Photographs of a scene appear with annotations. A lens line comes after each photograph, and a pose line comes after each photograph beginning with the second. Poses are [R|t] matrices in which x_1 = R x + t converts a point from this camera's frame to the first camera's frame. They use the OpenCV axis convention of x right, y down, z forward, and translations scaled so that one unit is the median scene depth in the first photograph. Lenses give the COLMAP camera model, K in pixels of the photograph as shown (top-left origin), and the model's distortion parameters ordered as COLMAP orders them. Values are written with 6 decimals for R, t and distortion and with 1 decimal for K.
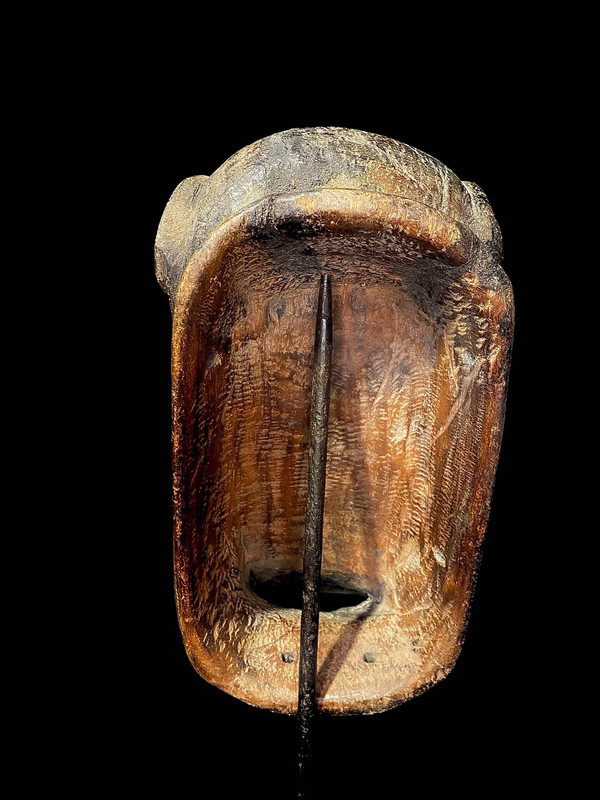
lens RADIAL K [[617.8, 0, 294.8], [0, 617.8, 398.8], [0, 0, 1]] dist [0.018524, -0.053548]
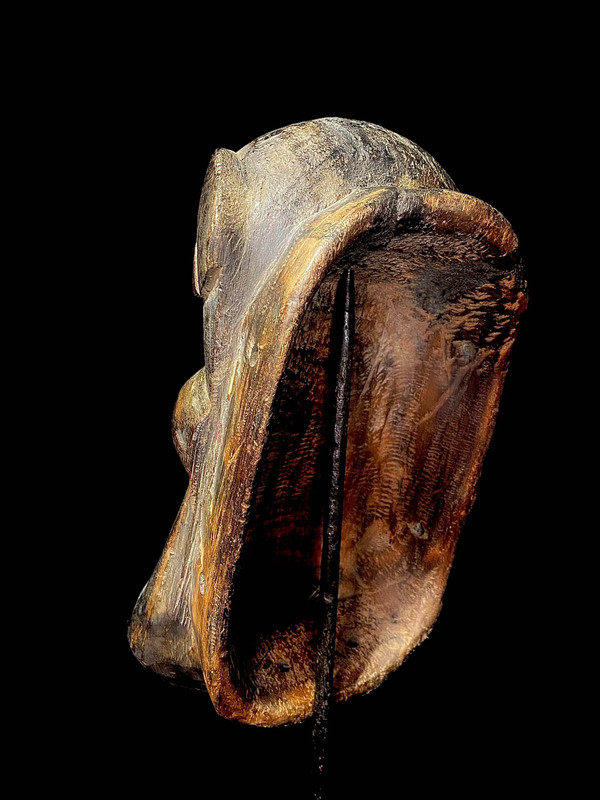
lens RADIAL K [[617.8, 0, 281.1], [0, 617.8, 396.6], [0, 0, 1]] dist [0.018524, -0.053548]
pose [[0.830816, -0.063705, 0.552889, -0.569202], [0.058666, 0.997917, 0.026826, -0.027813], [-0.553446, 0.010148, 0.832823, 0.217551]]
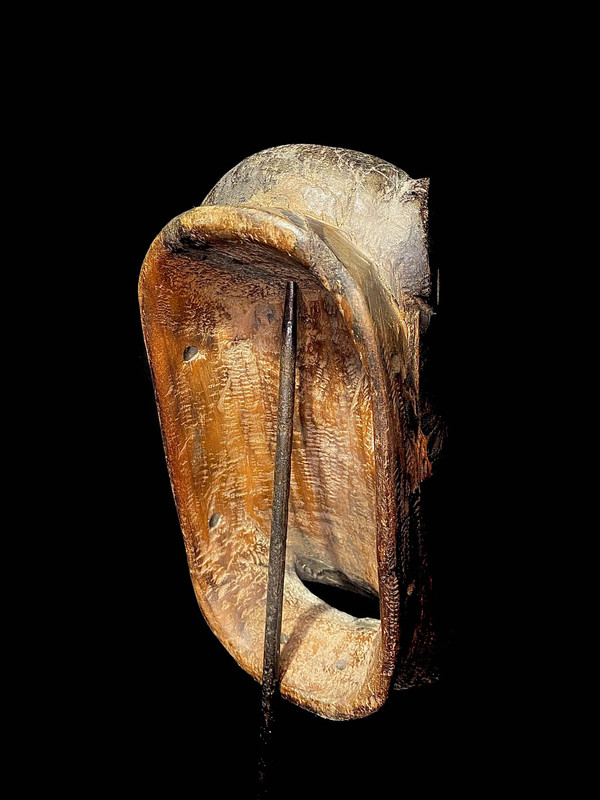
lens RADIAL K [[617.8, 0, 301.1], [0, 617.8, 399.8], [0, 0, 1]] dist [0.018524, -0.053548]
pose [[0.781397, 0.092364, -0.617161, 0.697150], [-0.105051, 0.994341, 0.015805, -0.015047], [0.615129, 0.052483, 0.786678, 0.168964]]
